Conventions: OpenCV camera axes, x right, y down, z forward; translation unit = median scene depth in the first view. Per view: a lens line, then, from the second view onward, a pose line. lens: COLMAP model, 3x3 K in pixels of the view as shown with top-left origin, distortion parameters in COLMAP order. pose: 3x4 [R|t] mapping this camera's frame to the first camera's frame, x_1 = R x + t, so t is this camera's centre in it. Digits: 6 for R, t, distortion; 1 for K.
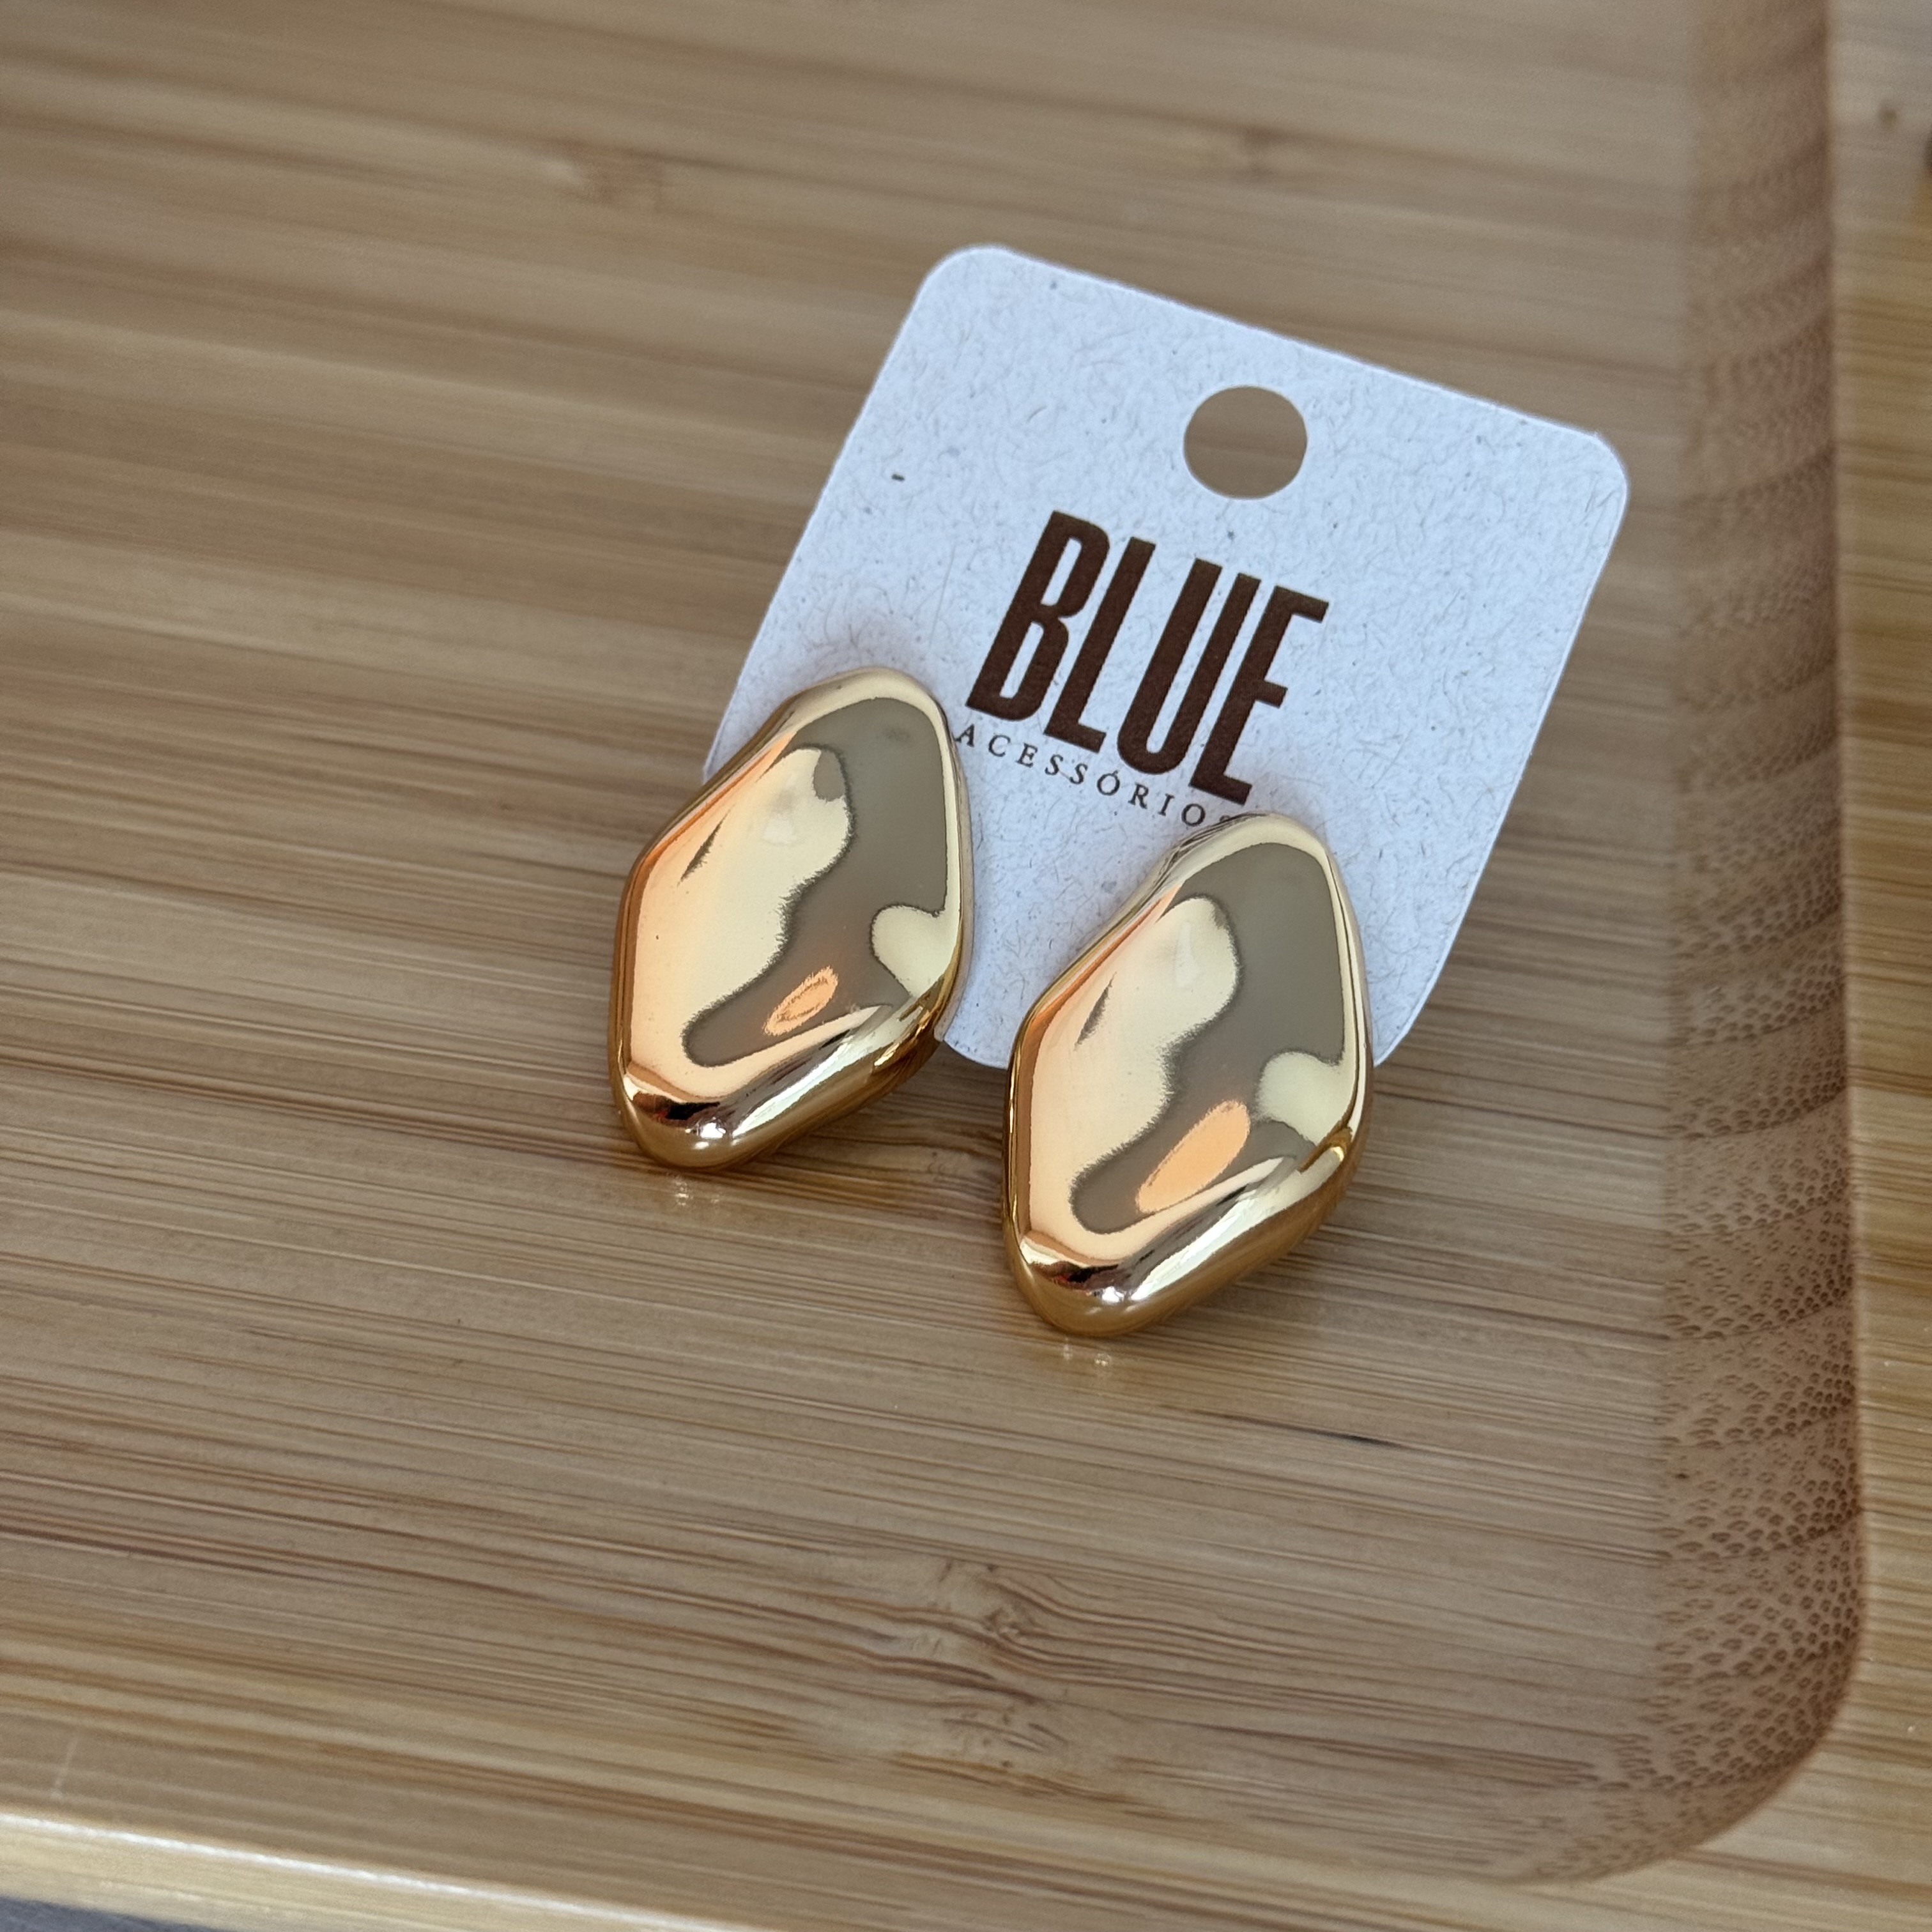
lens RADIAL K [[3485.9, 0, 930.7], [0, 3485.9, 988.7], [0, 0, 1]] dist [0.058330, 0.000000]
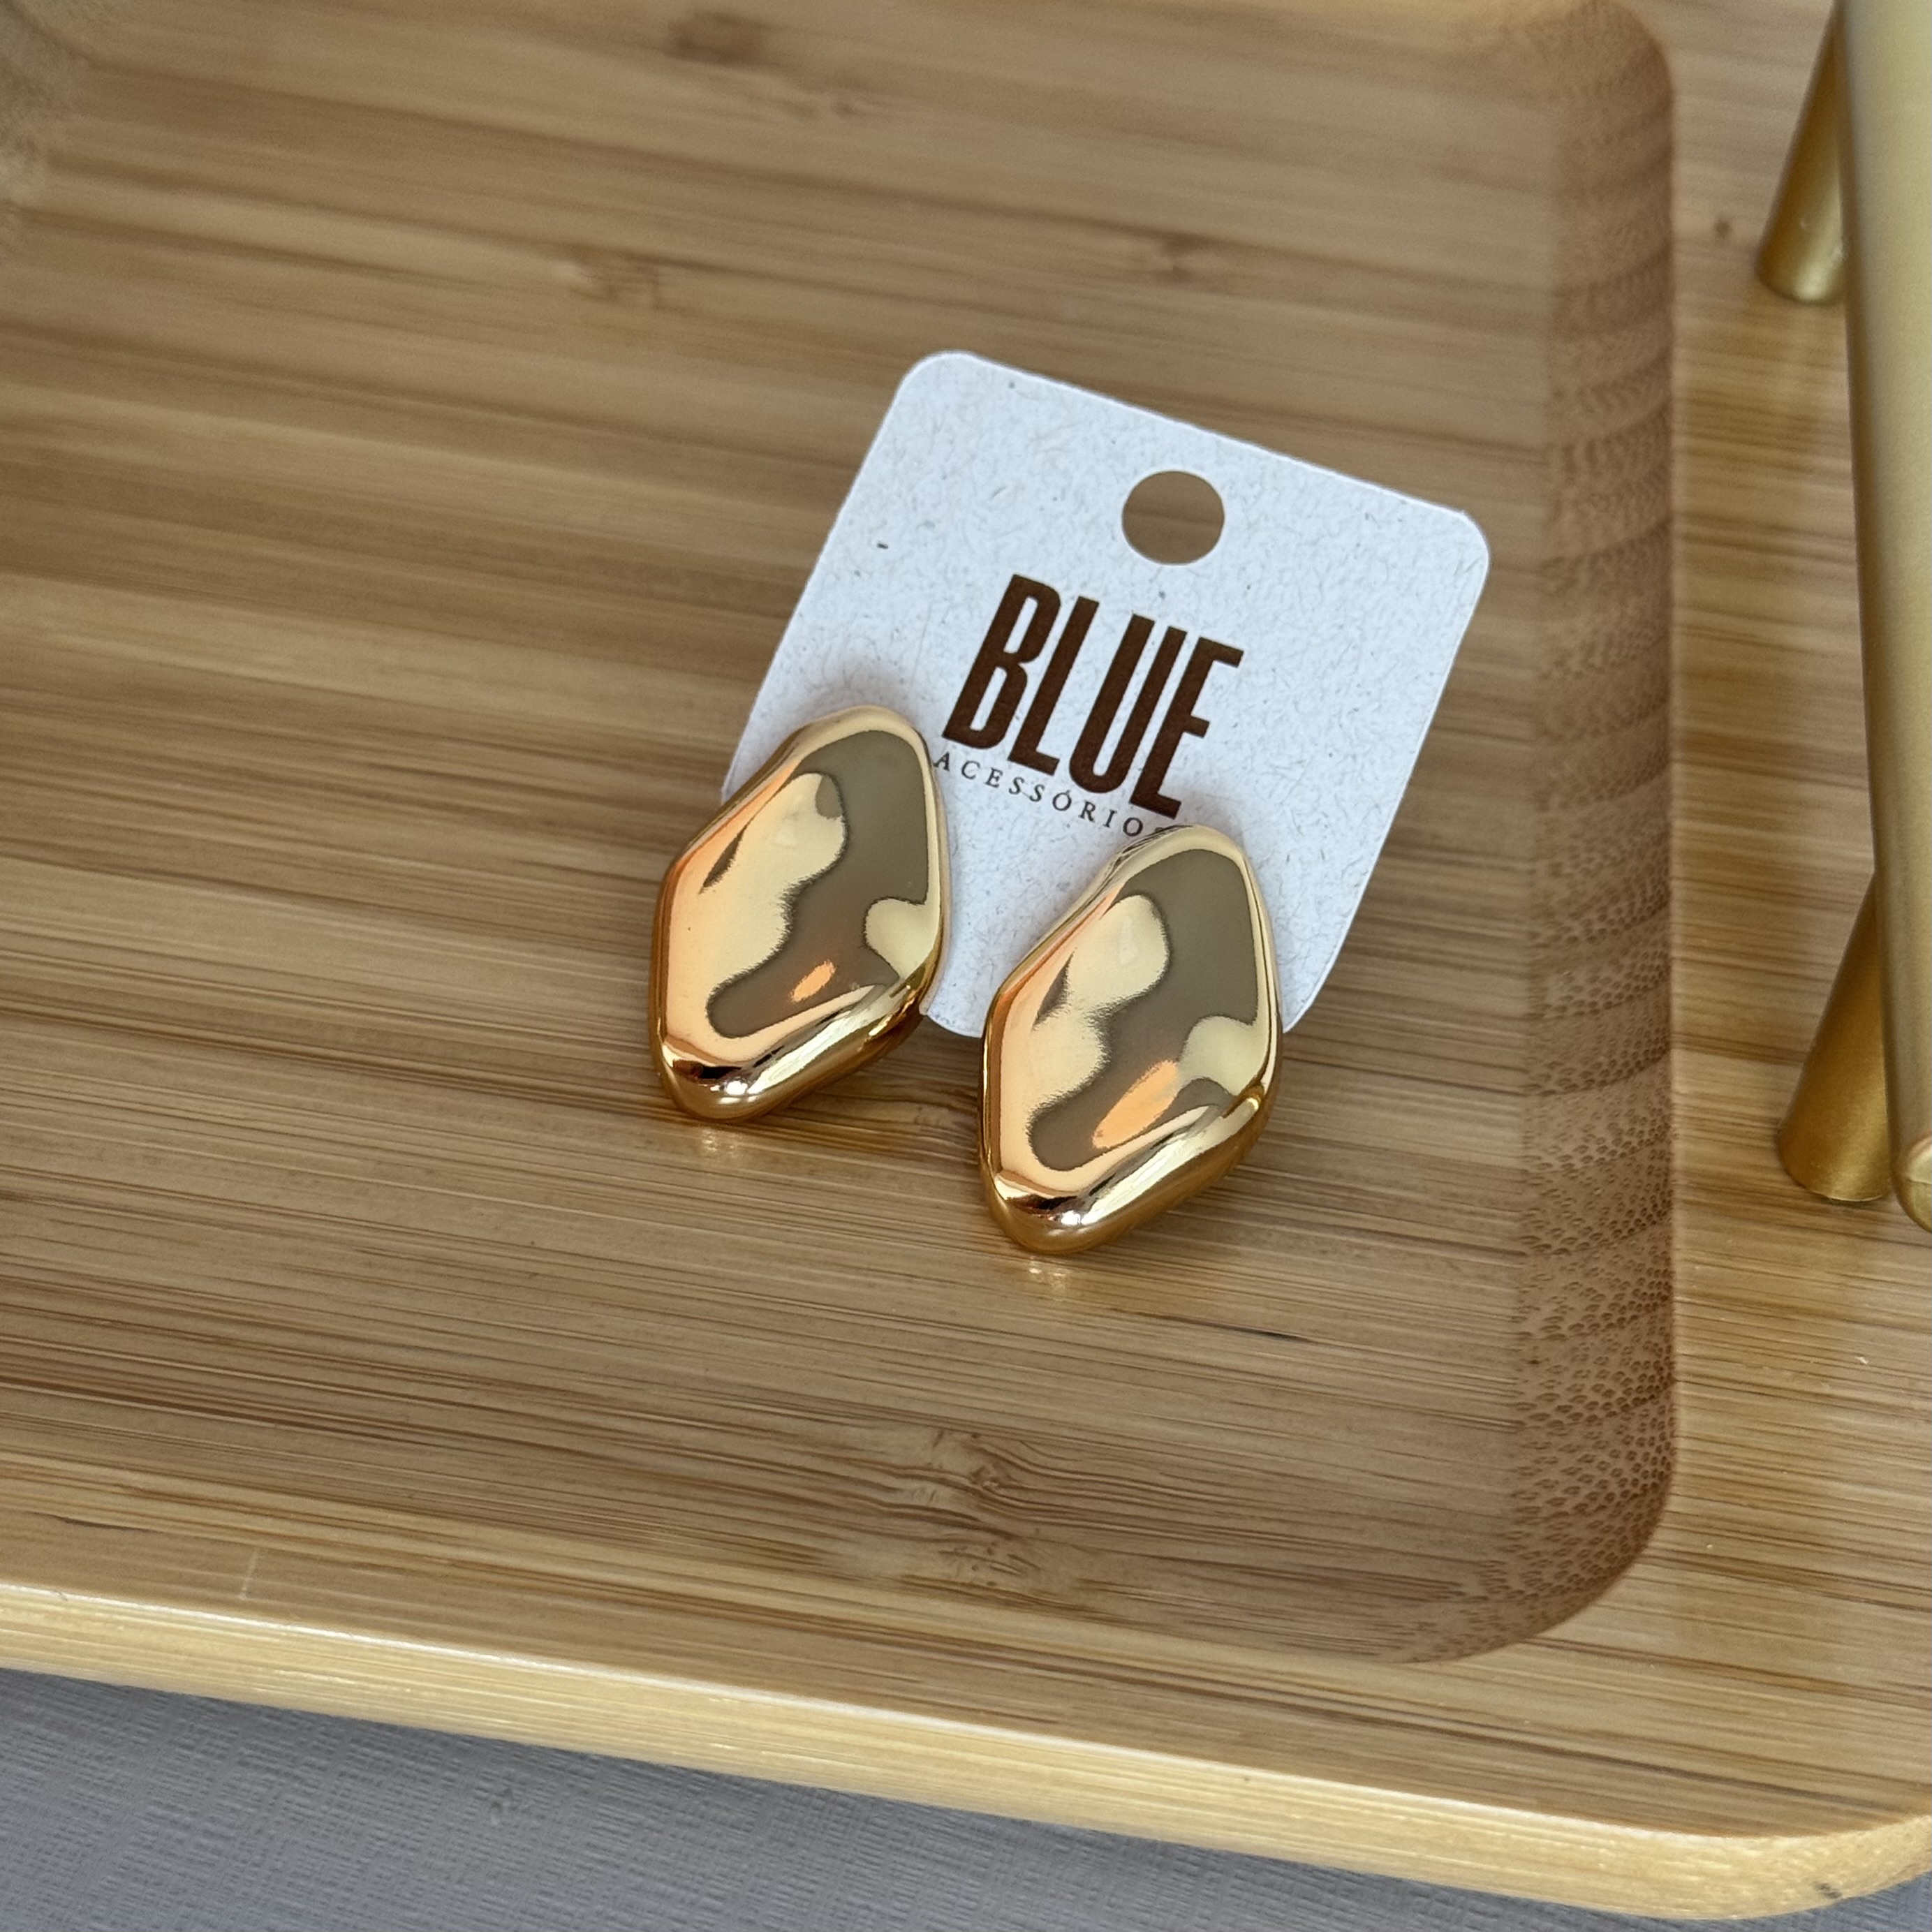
lens RADIAL K [[3735.9, 0, 945.8], [0, 3735.9, 978.7], [0, 0, 1]] dist [0.049427, 0.000000]
pose [[0.999364, -0.003316, 0.035493, -0.035796], [0.004024, 0.999794, -0.019912, 0.028548], [-0.035419, 0.020042, 0.999172, -0.291462]]
